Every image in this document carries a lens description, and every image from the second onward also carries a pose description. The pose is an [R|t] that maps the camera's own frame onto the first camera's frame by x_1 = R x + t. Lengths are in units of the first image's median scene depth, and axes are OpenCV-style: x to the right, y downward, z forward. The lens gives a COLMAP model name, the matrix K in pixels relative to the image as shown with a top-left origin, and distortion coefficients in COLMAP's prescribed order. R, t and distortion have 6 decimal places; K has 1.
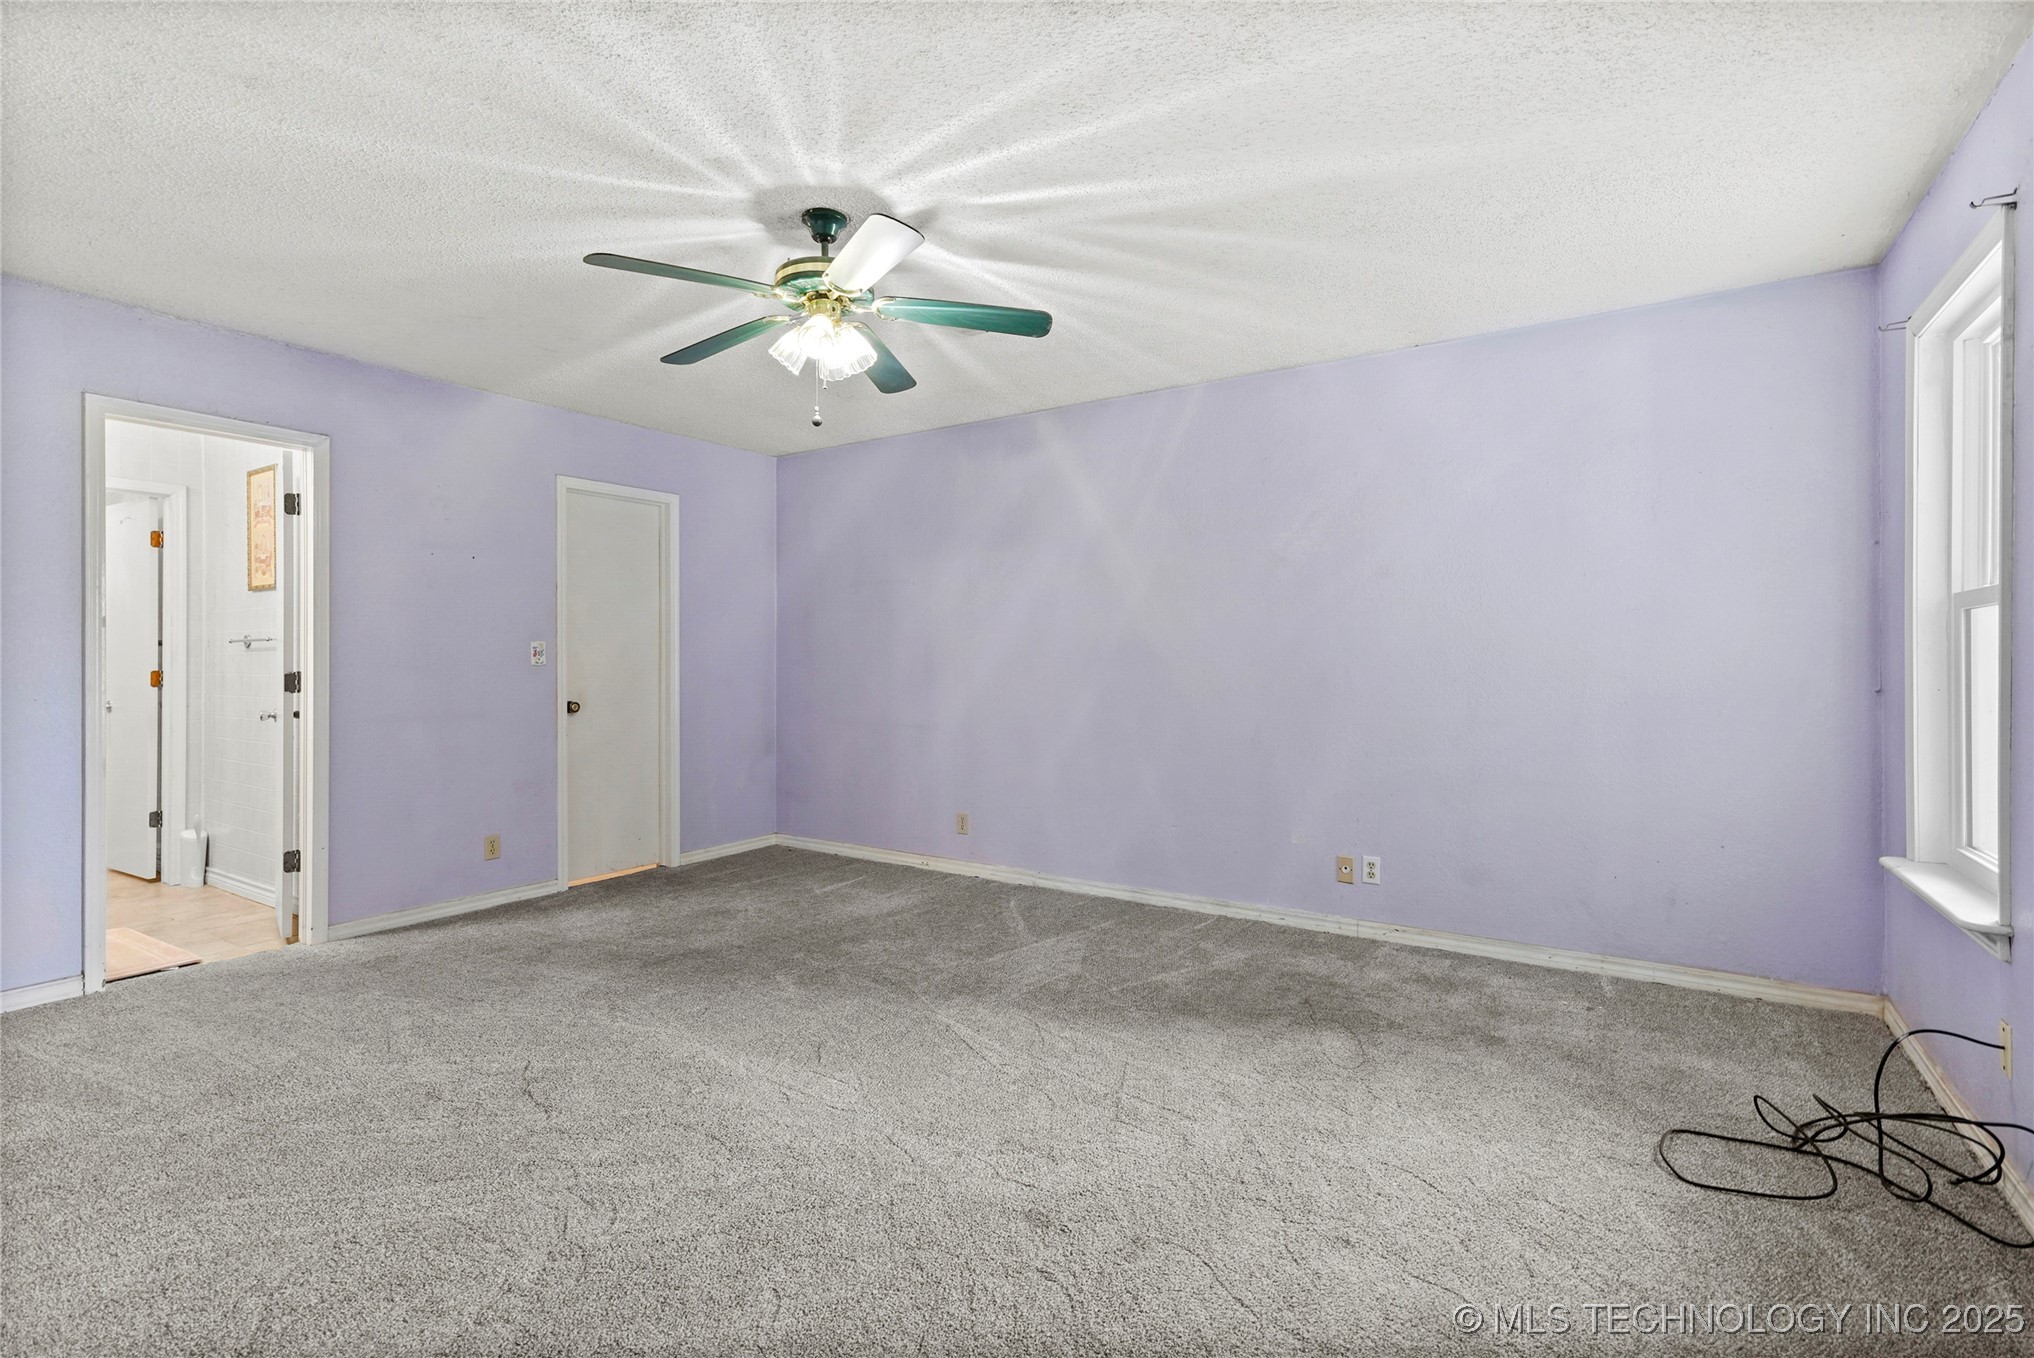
lens RADIAL K [[964.3, 0, 1009.7], [0, 964.3, 676.1], [0, 0, 1]] dist [0.010965, 0.007554]
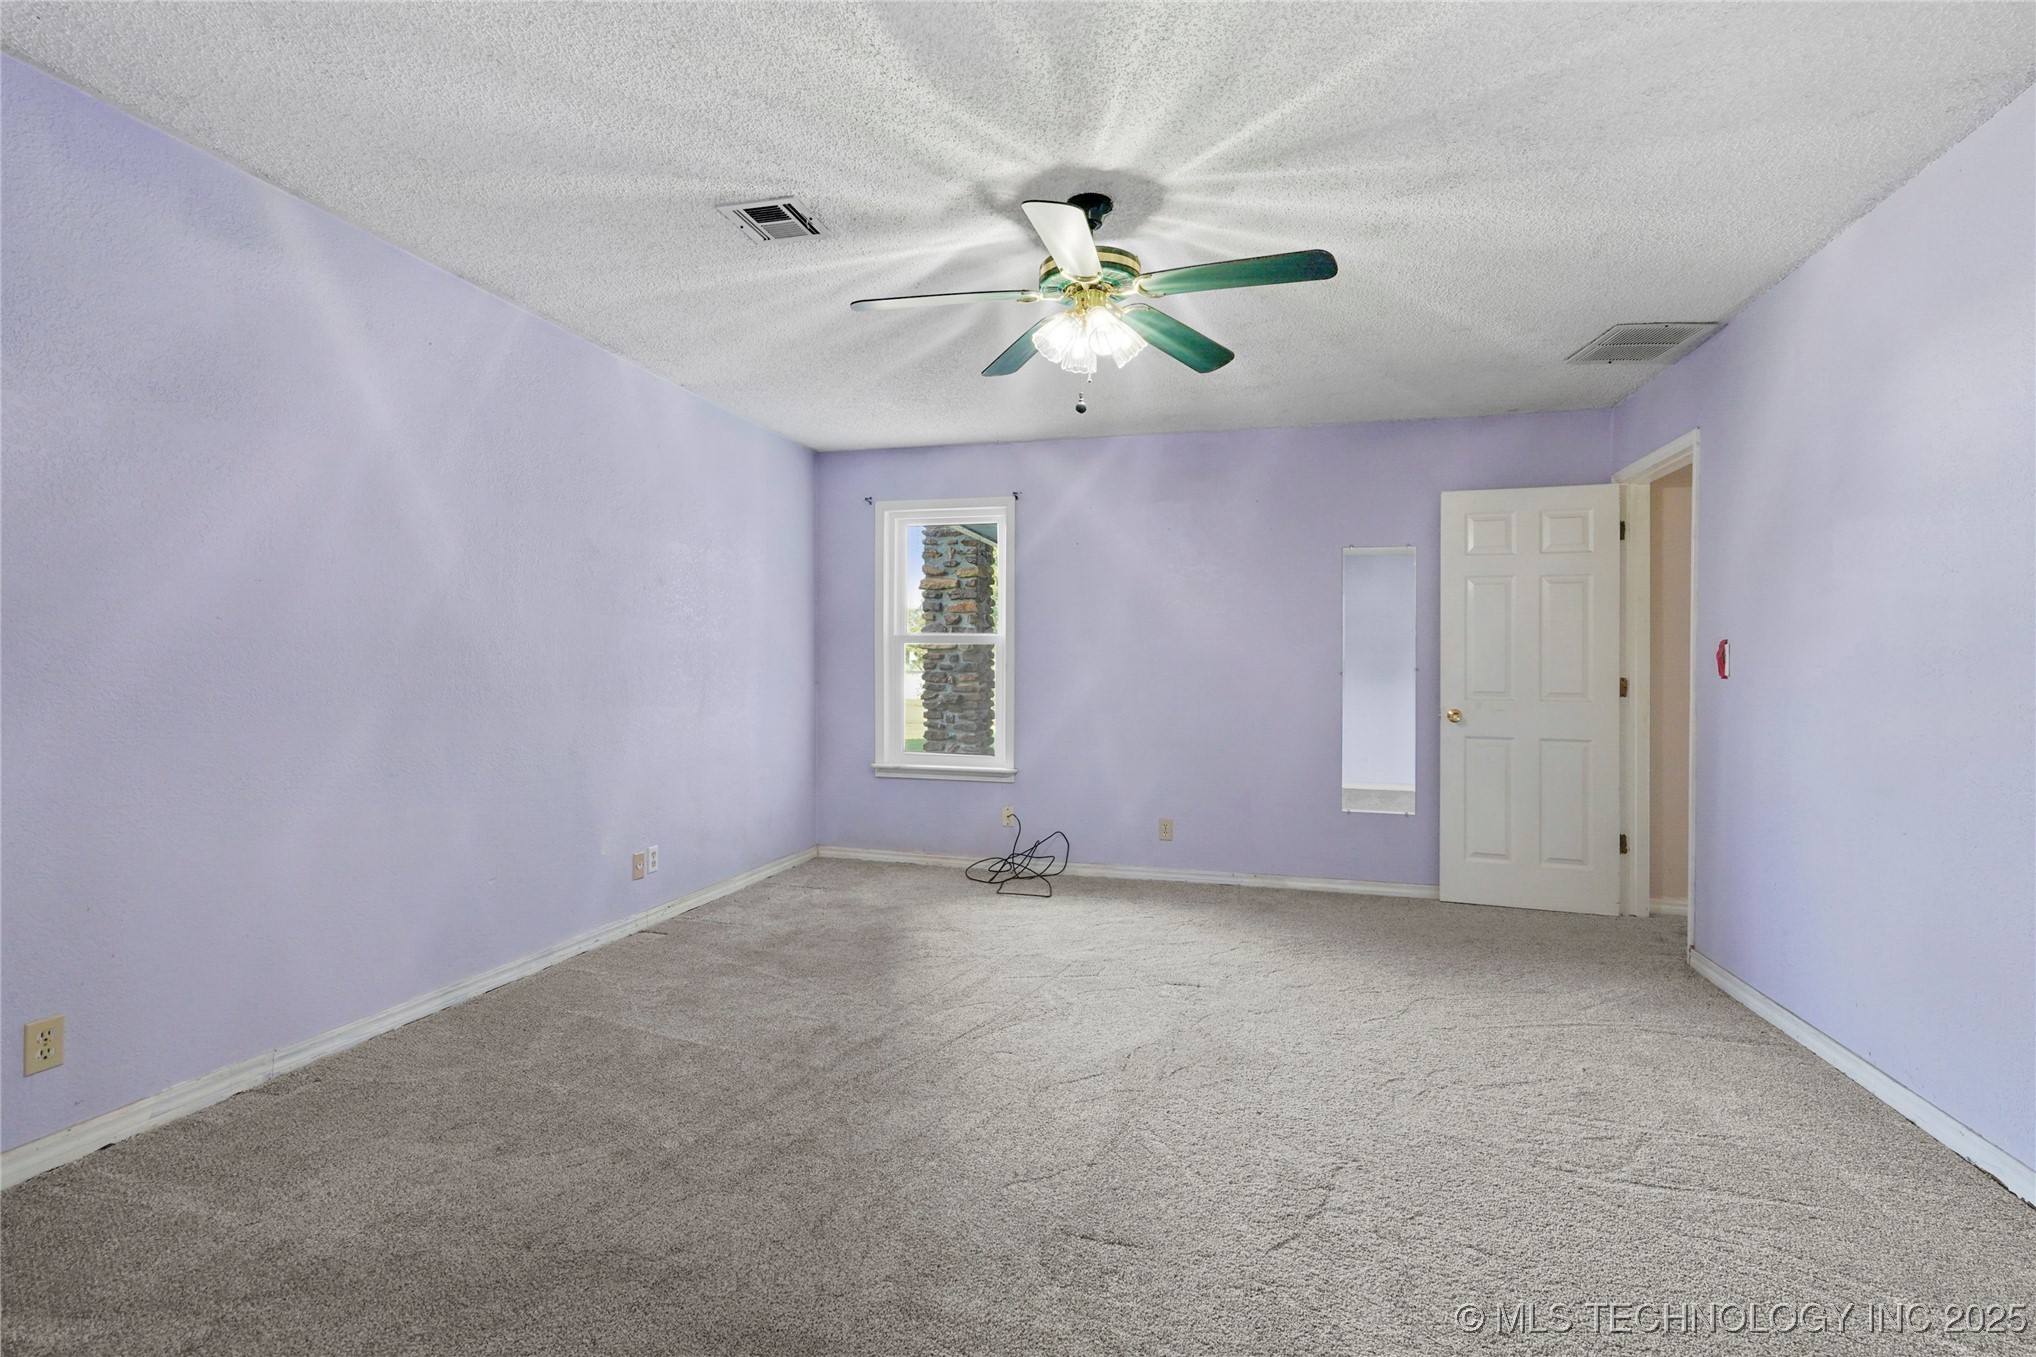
lens RADIAL K [[965.2, 0, 1012.8], [0, 965.2, 671.0], [0, 0, 1]] dist [0.010965, 0.007554]
pose [[-0.325966, -0.004200, 0.945372, -0.757877], [0.002146, 0.999984, 0.005183, -0.010023], [-0.945379, 0.003719, -0.325952, 0.975318]]
